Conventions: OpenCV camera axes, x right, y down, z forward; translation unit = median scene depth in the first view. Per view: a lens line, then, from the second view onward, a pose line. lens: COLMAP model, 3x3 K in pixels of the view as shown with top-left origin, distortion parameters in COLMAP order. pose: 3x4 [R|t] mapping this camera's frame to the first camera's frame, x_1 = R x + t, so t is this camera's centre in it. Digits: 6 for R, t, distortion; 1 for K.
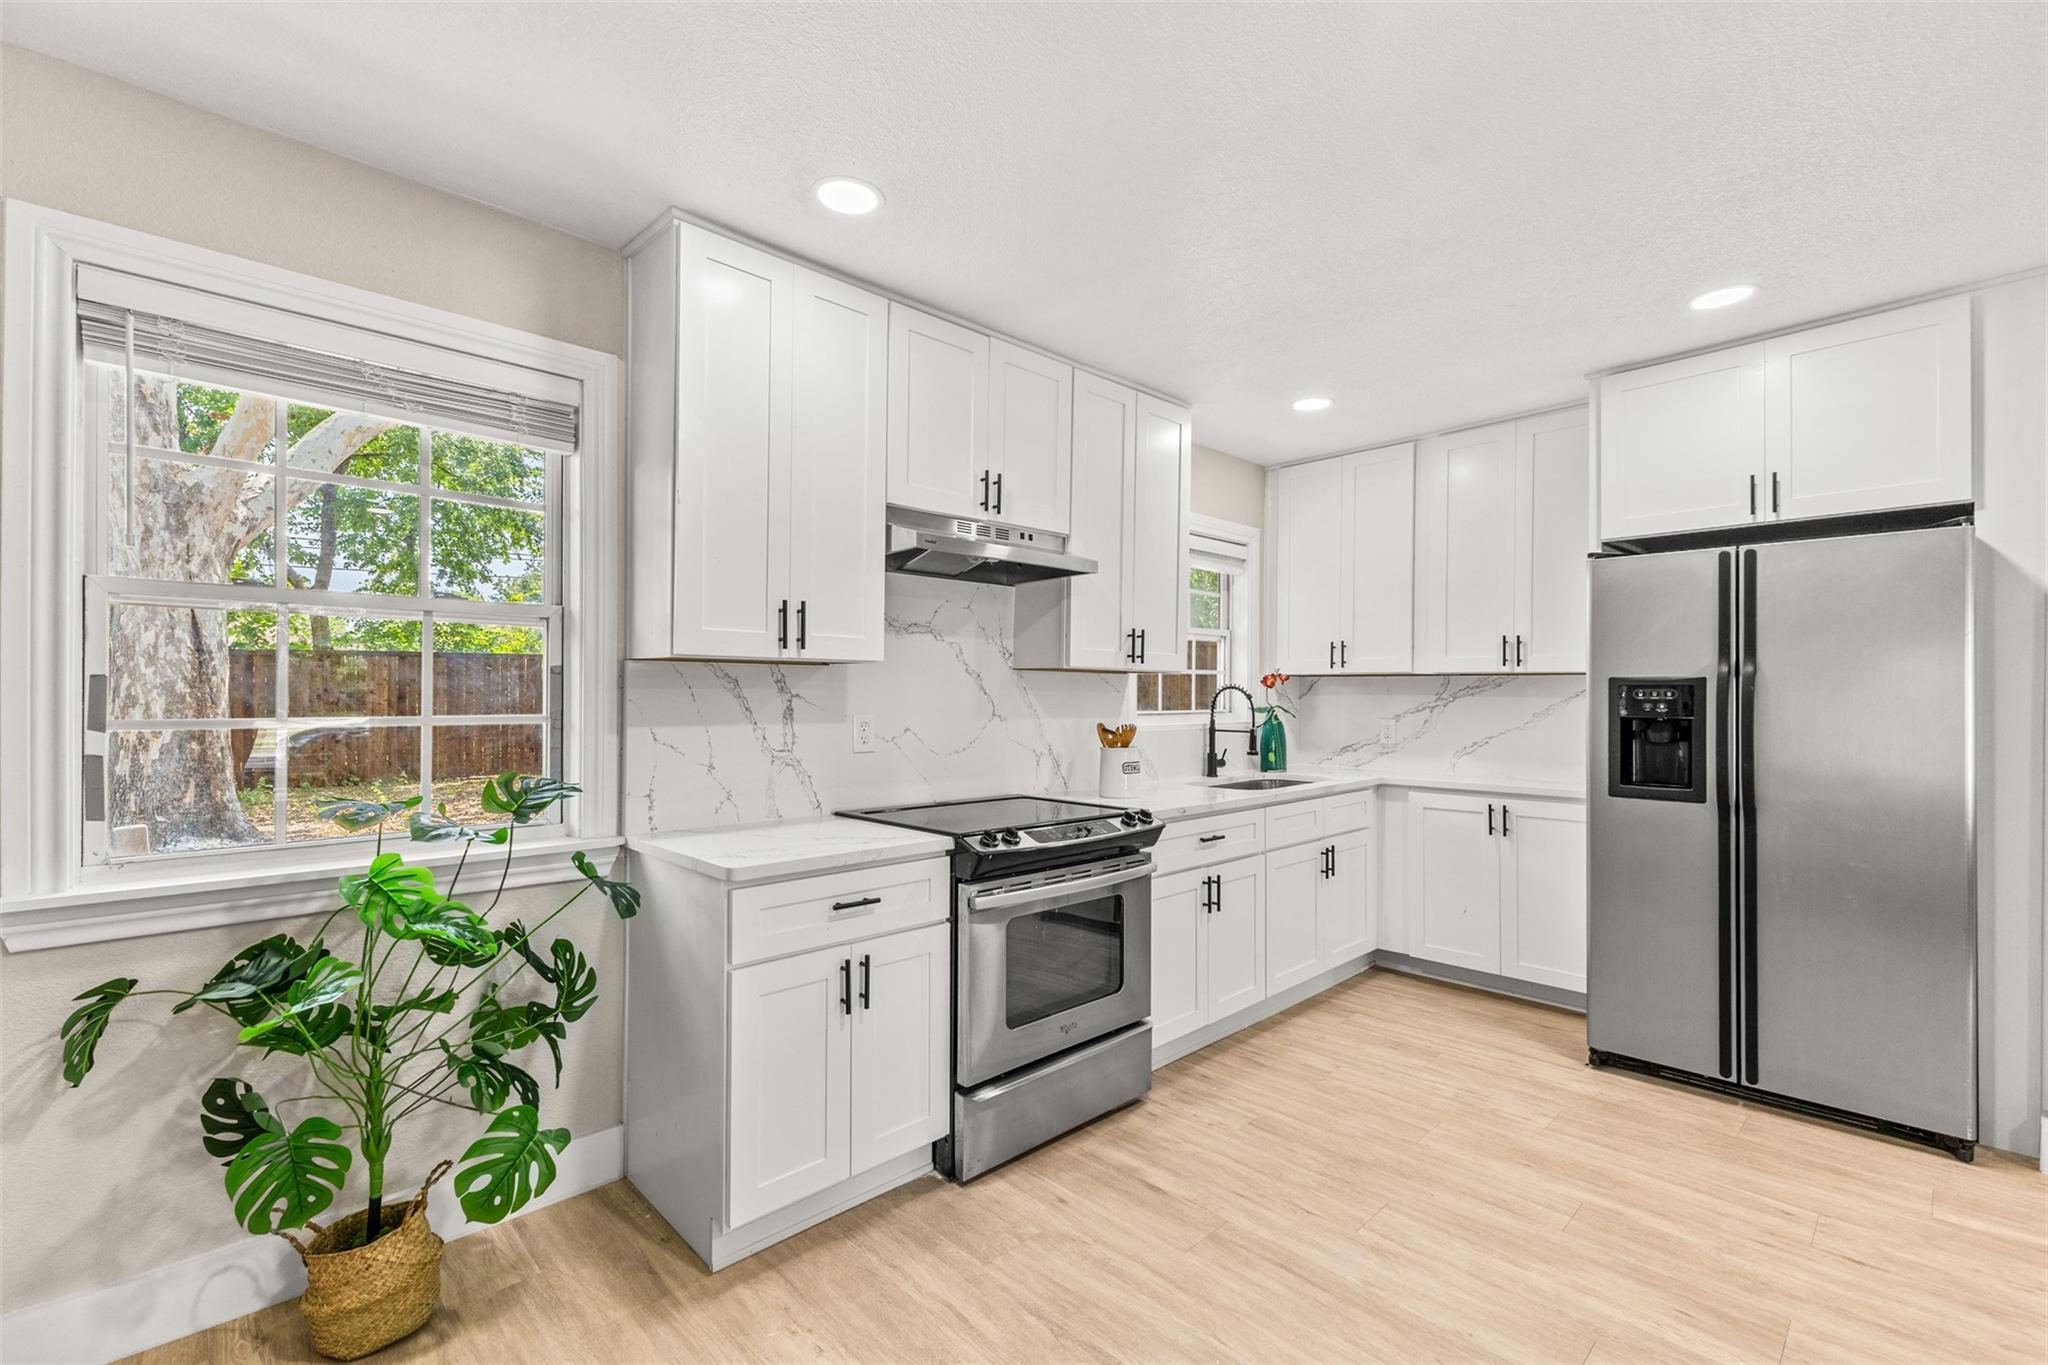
lens RADIAL K [[883.9, 0, 1028.6], [0, 883.9, 685.6], [0, 0, 1]] dist [0.003870, -0.000507]
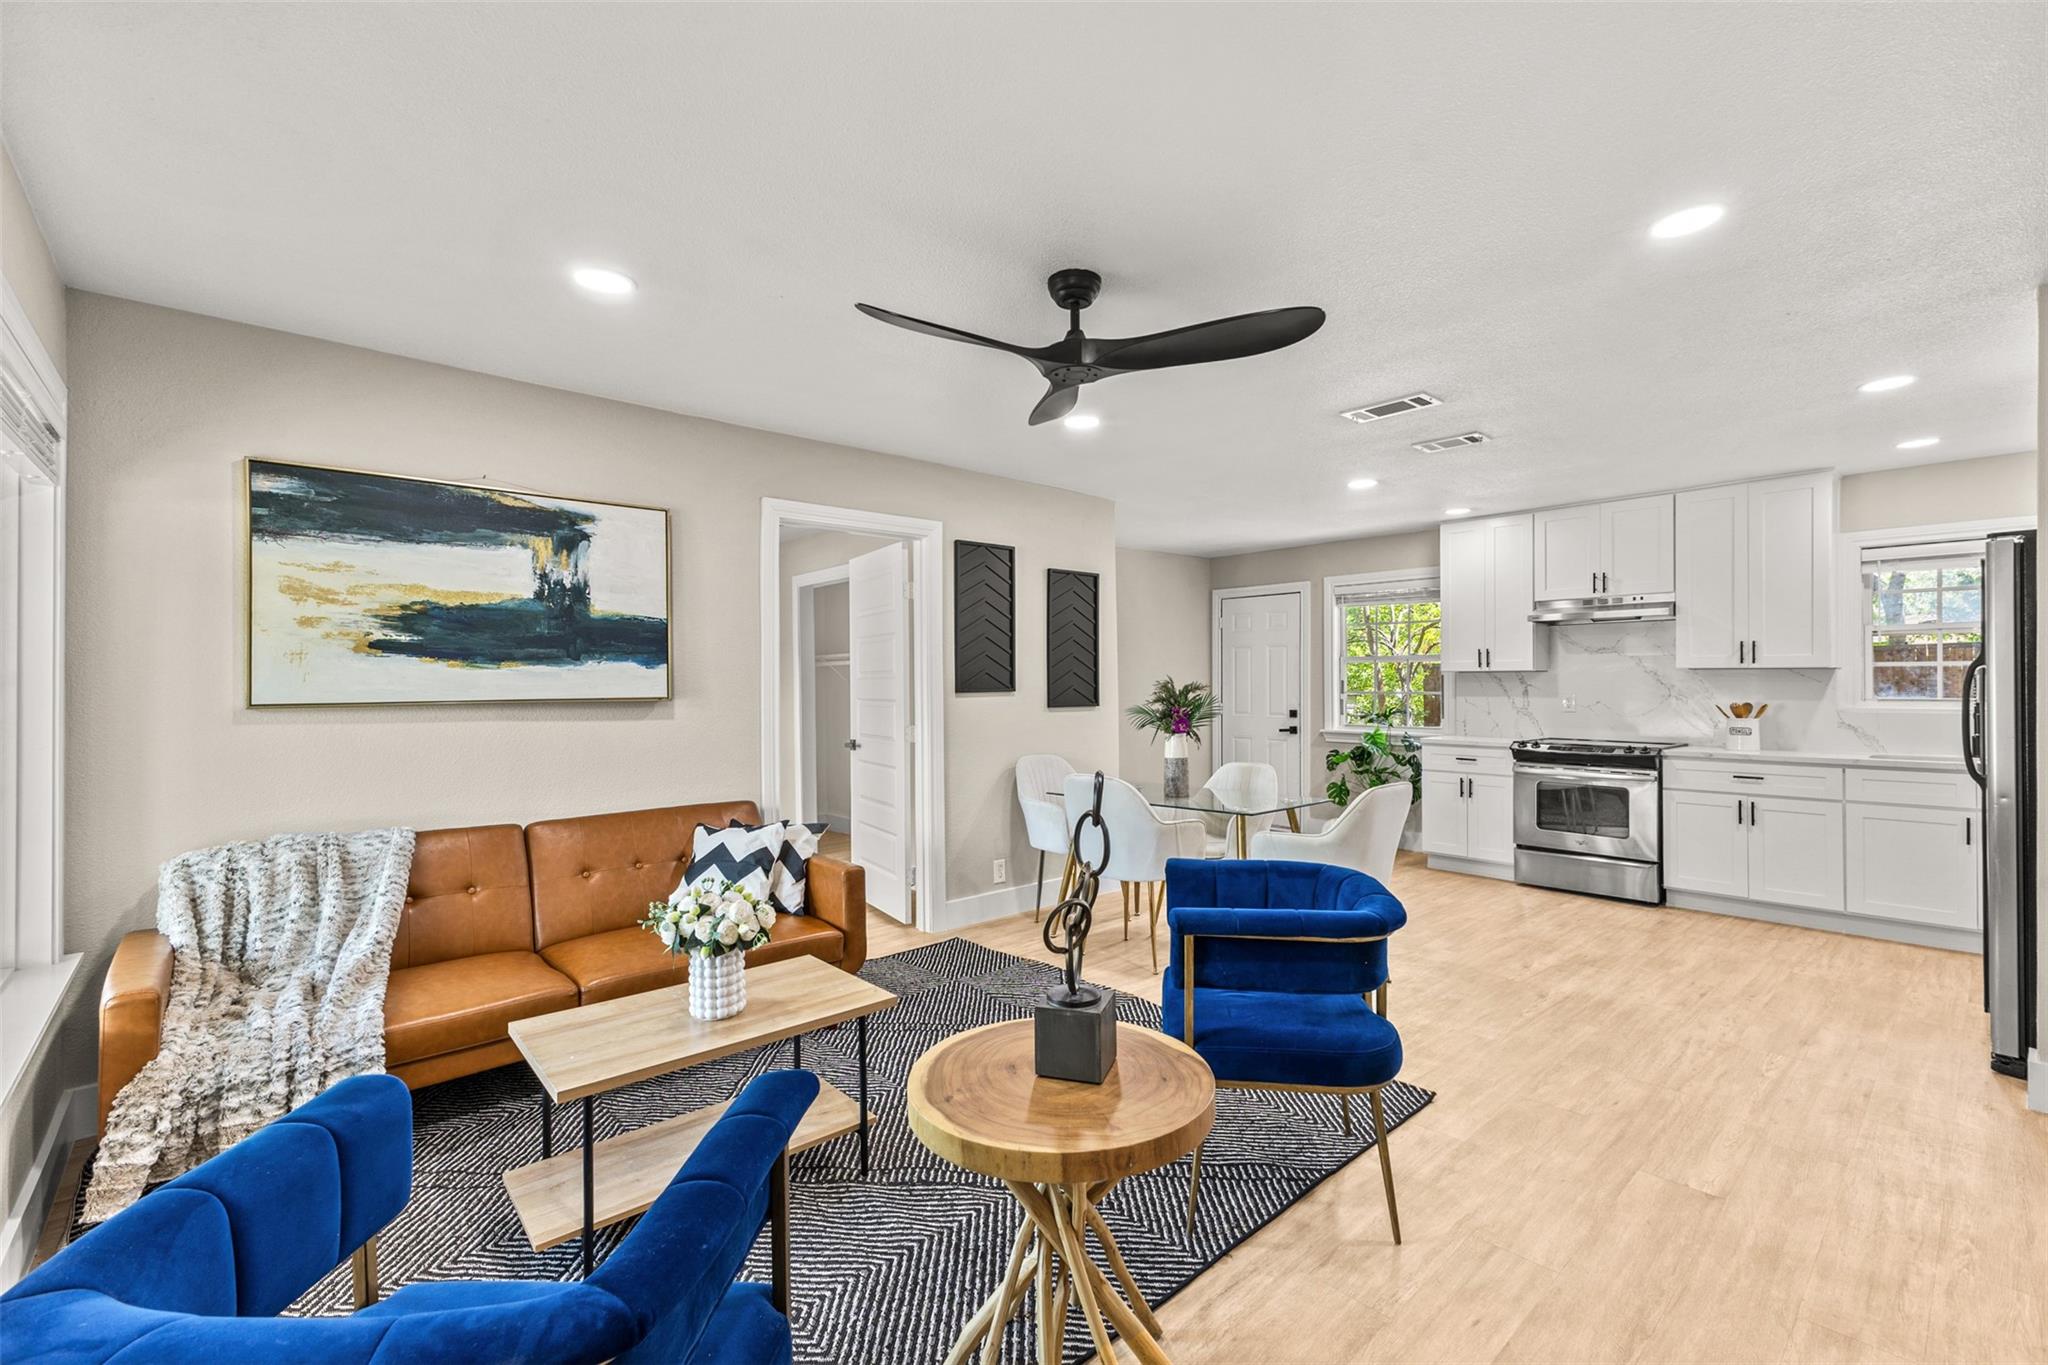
lens RADIAL K [[883.9, 0, 1032.9], [0, 883.9, 682.7], [0, 0, 1]] dist [0.003870, -0.000507]
pose [[-0.029073, -0.007540, -0.999549, 2.302246], [0.005897, 0.999953, -0.007714, 0.016706], [0.999560, -0.006118, -0.029027, -0.253140]]
